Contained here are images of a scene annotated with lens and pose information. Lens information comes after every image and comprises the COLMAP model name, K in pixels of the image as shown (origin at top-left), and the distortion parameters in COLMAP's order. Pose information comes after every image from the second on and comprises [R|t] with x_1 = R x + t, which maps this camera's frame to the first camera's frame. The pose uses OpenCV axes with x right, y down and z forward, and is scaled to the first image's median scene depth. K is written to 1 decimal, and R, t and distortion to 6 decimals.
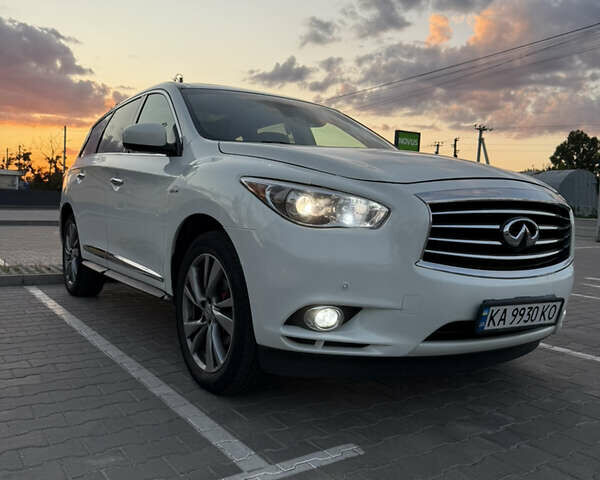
lens RADIAL K [[565.7, 0, 294.9], [0, 565.7, 239.2], [0, 0, 1]] dist [0.020052, 0.000000]
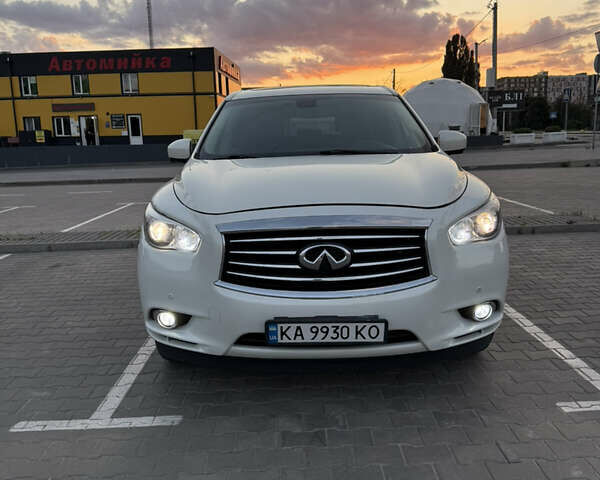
lens RADIAL K [[565.7, 0, 298.5], [0, 565.7, 222.7], [0, 0, 1]] dist [0.020052, 0.000000]
pose [[0.841679, 0.020792, -0.539577, 0.953483], [0.026222, 0.996506, 0.079303, -0.165687], [0.539341, -0.080897, 0.838193, 0.083571]]
